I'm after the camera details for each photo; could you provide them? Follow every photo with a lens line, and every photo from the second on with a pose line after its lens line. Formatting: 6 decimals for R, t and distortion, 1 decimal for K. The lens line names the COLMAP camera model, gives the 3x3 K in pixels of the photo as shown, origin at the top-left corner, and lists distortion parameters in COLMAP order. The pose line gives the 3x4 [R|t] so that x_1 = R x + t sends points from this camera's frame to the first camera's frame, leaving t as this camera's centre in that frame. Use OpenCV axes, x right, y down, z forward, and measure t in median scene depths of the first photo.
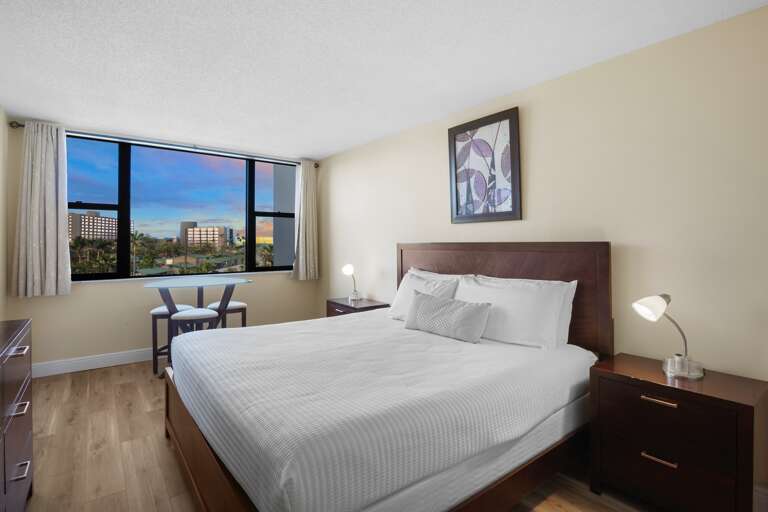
lens RADIAL K [[382.4, 0, 390.1], [0, 382.4, 249.5], [0, 0, 1]] dist [-0.023989, 0.001285]
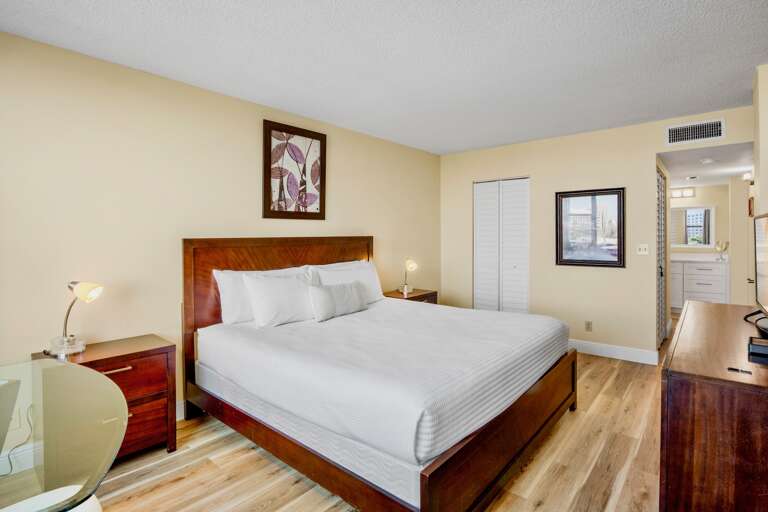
lens RADIAL K [[382.4, 0, 377.6], [0, 382.4, 235.8], [0, 0, 1]] dist [-0.023989, 0.001285]
pose [[-0.197920, -0.003909, 0.980210, -0.901343], [0.024096, 0.999670, 0.008852, -0.027562], [-0.979922, 0.025371, -0.197760, 0.979970]]
